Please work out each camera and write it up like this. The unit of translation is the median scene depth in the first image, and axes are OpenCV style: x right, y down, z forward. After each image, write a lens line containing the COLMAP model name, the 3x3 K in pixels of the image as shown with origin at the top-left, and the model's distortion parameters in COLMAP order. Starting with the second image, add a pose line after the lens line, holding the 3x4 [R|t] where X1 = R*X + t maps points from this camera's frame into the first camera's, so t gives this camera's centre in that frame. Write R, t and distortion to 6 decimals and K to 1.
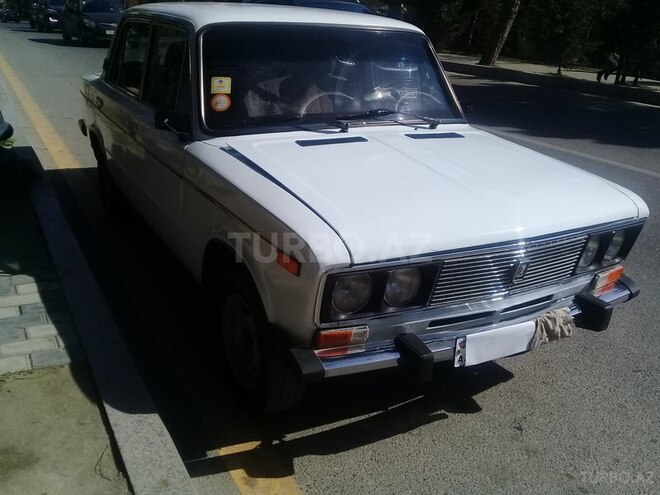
lens RADIAL K [[610.3, 0, 330.5], [0, 610.3, 242.4], [0, 0, 1]] dist [-0.006530, 0.000000]
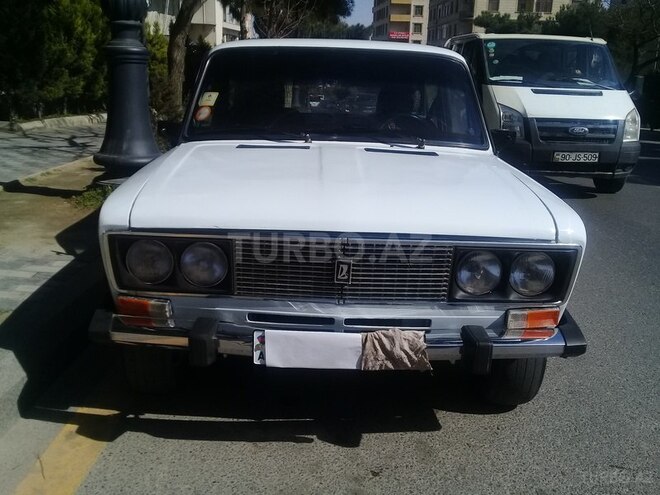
lens RADIAL K [[610.3, 0, 328.4], [0, 610.3, 252.5], [0, 0, 1]] dist [-0.006530, 0.000000]
pose [[0.884282, 0.094910, -0.457205, 0.679170], [-0.149743, 0.985053, -0.085134, 0.096285], [0.442291, 0.143746, 0.885277, 0.201373]]
